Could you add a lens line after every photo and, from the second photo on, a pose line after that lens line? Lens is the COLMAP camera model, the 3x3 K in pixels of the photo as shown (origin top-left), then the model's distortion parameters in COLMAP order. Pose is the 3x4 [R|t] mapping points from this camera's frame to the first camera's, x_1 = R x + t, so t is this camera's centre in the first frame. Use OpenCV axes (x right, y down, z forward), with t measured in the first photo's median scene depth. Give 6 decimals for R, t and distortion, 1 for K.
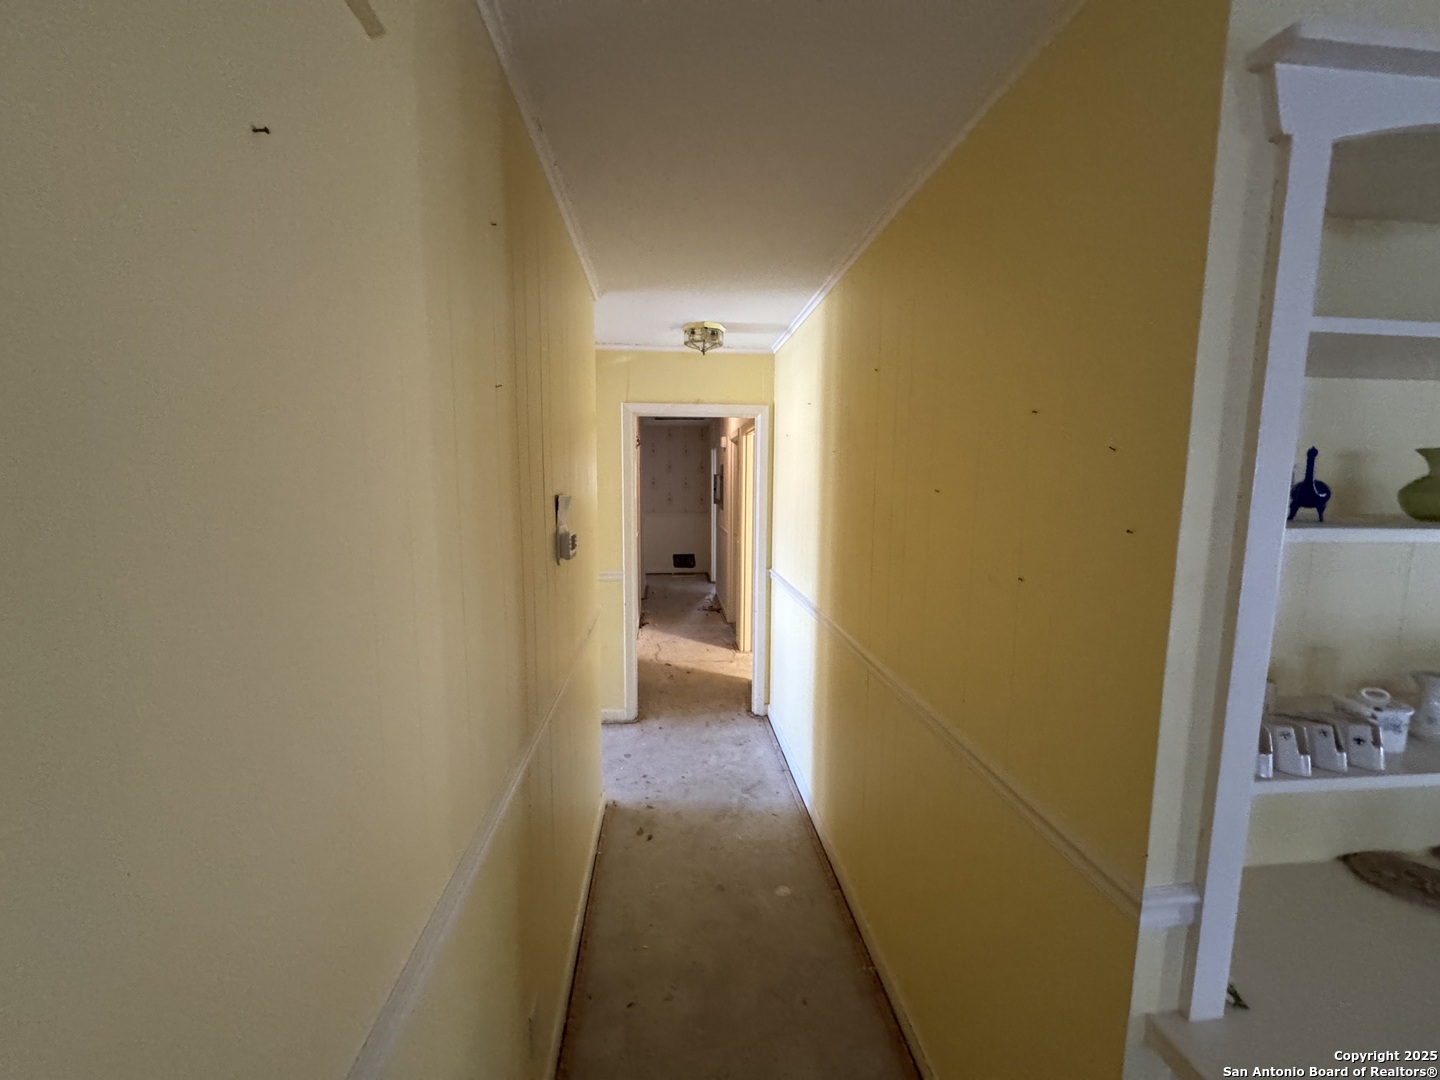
lens RADIAL K [[578.7, 0, 720.5], [0, 578.7, 541.8], [0, 0, 1]] dist [-0.013354, 0.000827]
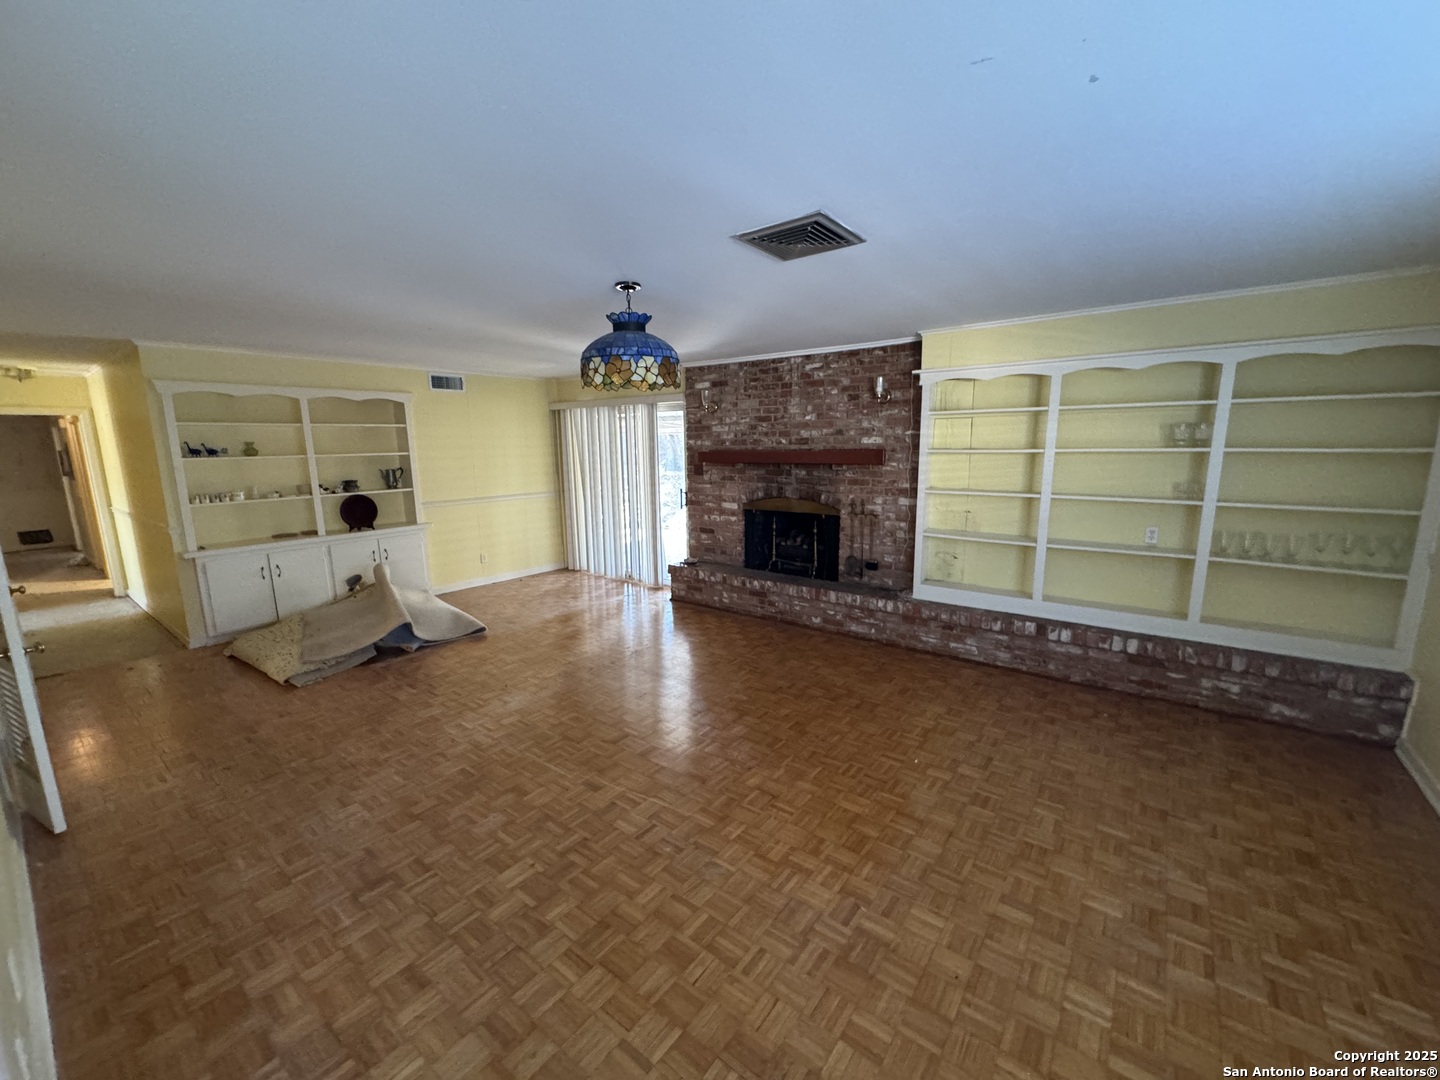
lens RADIAL K [[578.7, 0, 717.8], [0, 578.7, 539.9], [0, 0, 1]] dist [-0.013354, 0.000827]
pose [[0.678657, -0.143673, 0.720265, 0.040083], [0.104408, 0.989593, 0.099019, 0.086745], [-0.726996, 0.008002, 0.686595, -0.753201]]
